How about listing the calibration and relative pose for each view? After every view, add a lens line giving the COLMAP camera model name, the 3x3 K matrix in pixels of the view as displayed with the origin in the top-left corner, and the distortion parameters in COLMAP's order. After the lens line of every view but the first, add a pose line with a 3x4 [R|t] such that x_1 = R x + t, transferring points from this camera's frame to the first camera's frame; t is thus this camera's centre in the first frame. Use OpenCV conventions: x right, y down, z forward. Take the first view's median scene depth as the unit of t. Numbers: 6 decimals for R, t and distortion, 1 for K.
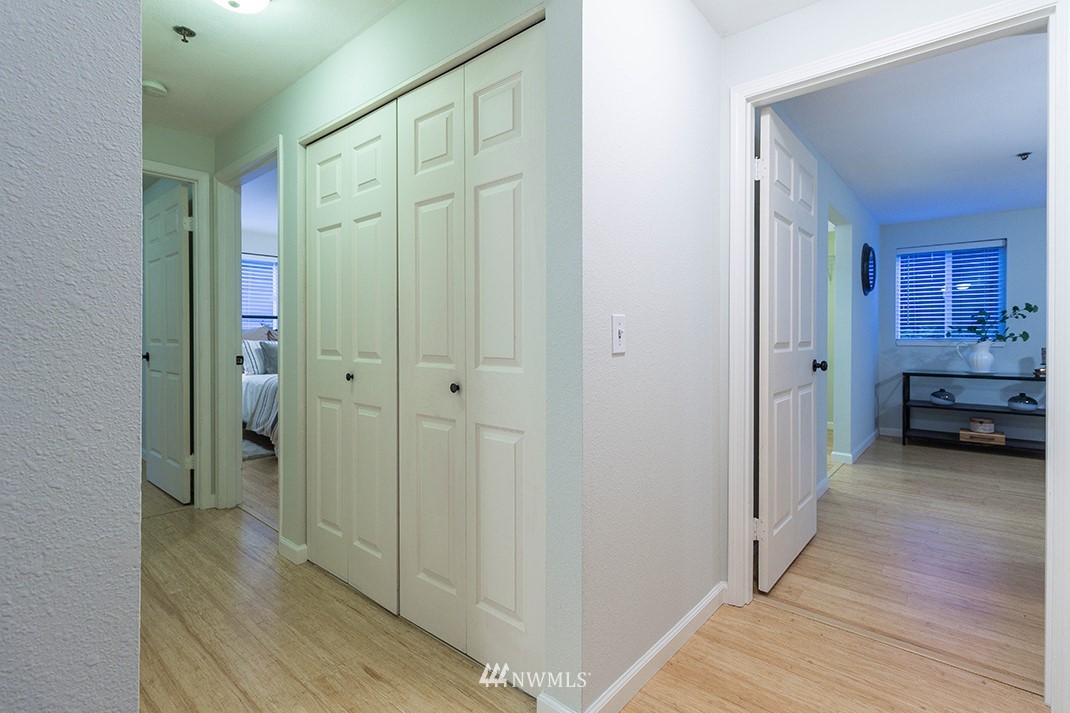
lens RADIAL K [[496.9, 0, 534.5], [0, 496.9, 335.7], [0, 0, 1]] dist [-0.002159, -0.000439]
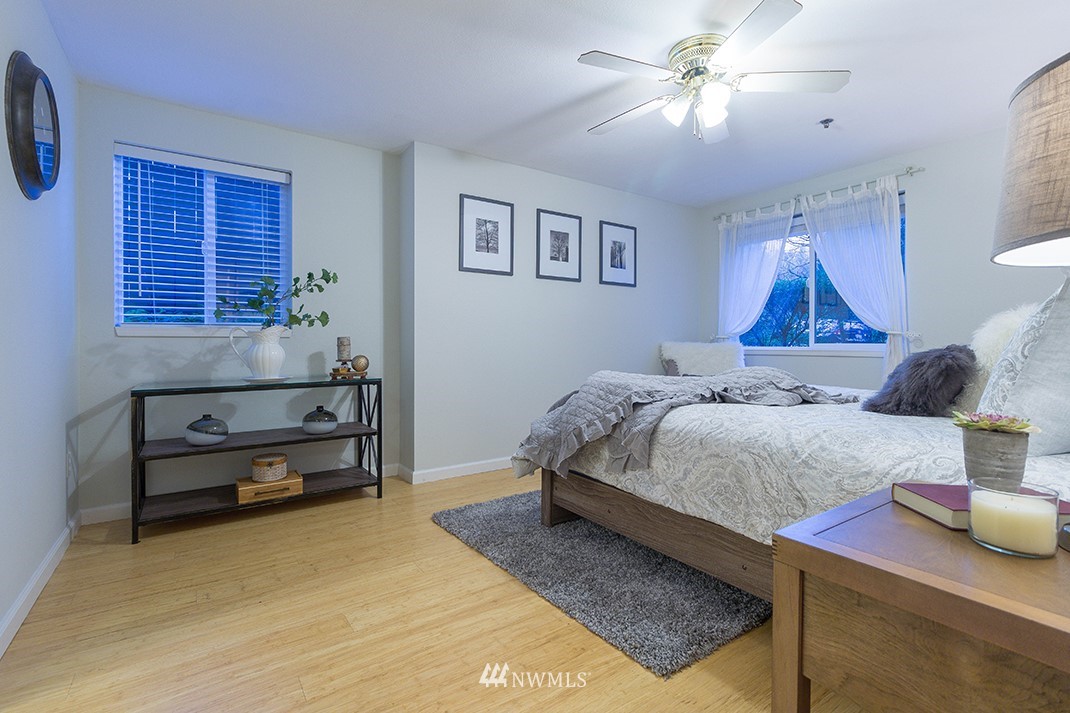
lens RADIAL K [[496.9, 0, 535.8], [0, 496.9, 352.2], [0, 0, 1]] dist [-0.002159, -0.000439]
pose [[0.243364, -0.014647, 0.969825, 0.385870], [0.004551, 0.999892, 0.013959, 0.033674], [-0.969924, 0.001016, 0.243404, 0.519948]]
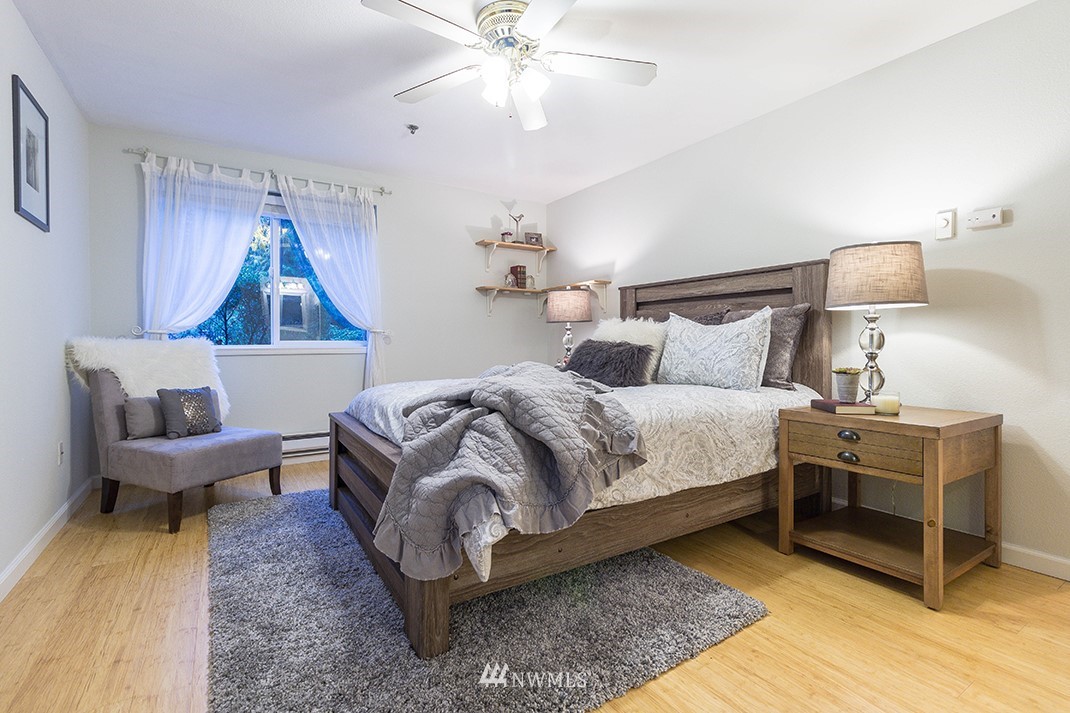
lens RADIAL K [[496.9, 0, 537.8], [0, 496.9, 351.0], [0, 0, 1]] dist [-0.002159, -0.000439]
pose [[-0.961612, -0.000223, 0.274413, 0.748192], [0.006255, 0.999722, 0.022730, 0.033046], [-0.274342, 0.023574, -0.961343, 0.903632]]
